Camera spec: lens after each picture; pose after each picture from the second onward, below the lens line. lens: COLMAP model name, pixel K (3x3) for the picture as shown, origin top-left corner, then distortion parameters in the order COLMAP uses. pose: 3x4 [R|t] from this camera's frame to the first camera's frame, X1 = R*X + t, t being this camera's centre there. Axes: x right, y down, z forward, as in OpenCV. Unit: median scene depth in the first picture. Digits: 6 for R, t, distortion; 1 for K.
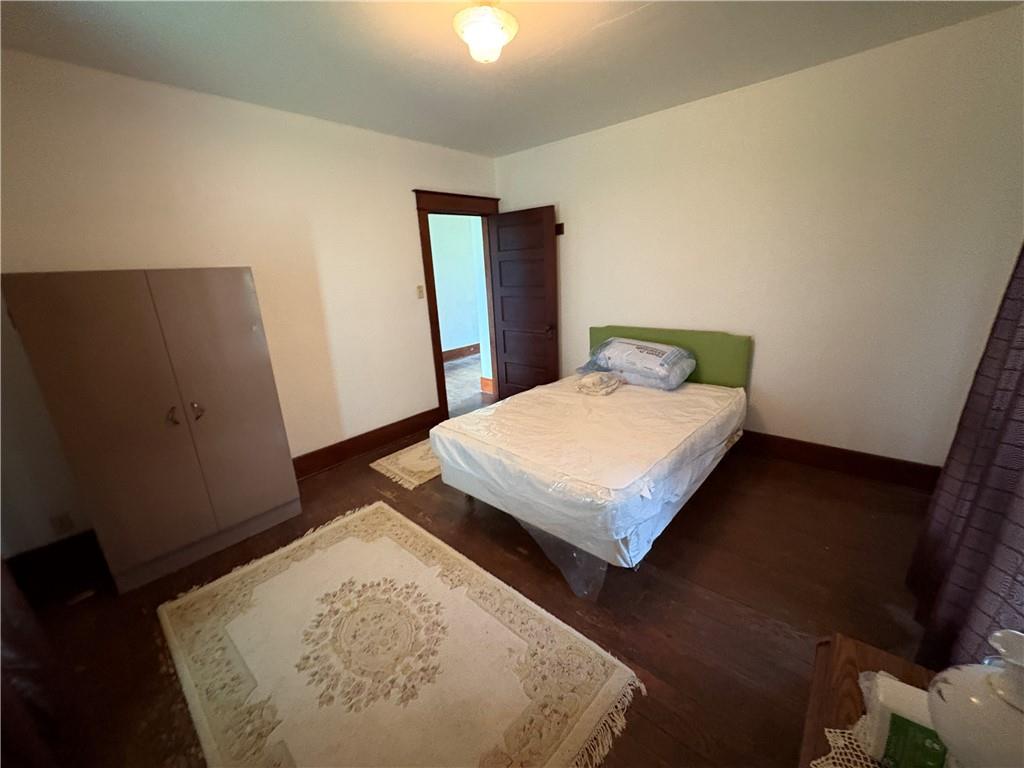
lens RADIAL K [[408.2, 0, 512.3], [0, 408.2, 385.0], [0, 0, 1]] dist [0.000983, 0.000407]
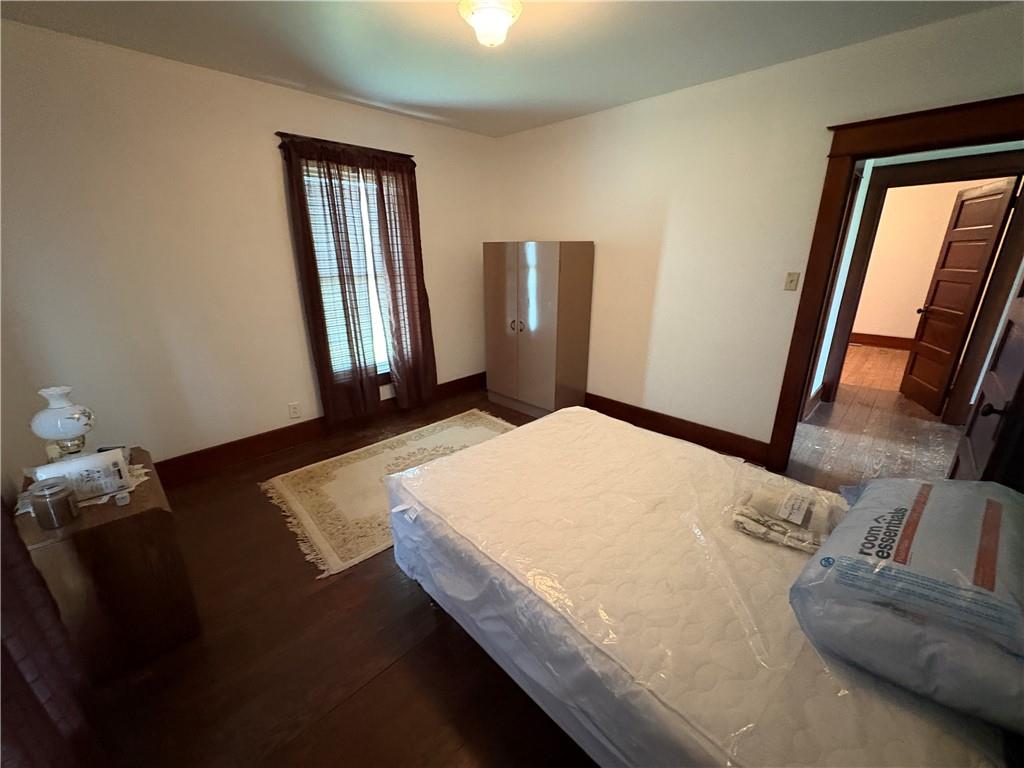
lens RADIAL K [[408.2, 0, 512.5], [0, 408.2, 384.3], [0, 0, 1]] dist [0.000983, 0.000407]
pose [[-0.061596, 0.357121, -0.932025, 0.949123], [-0.273284, 0.892079, 0.359876, -0.342578], [0.959959, 0.276874, 0.042647, 0.995143]]
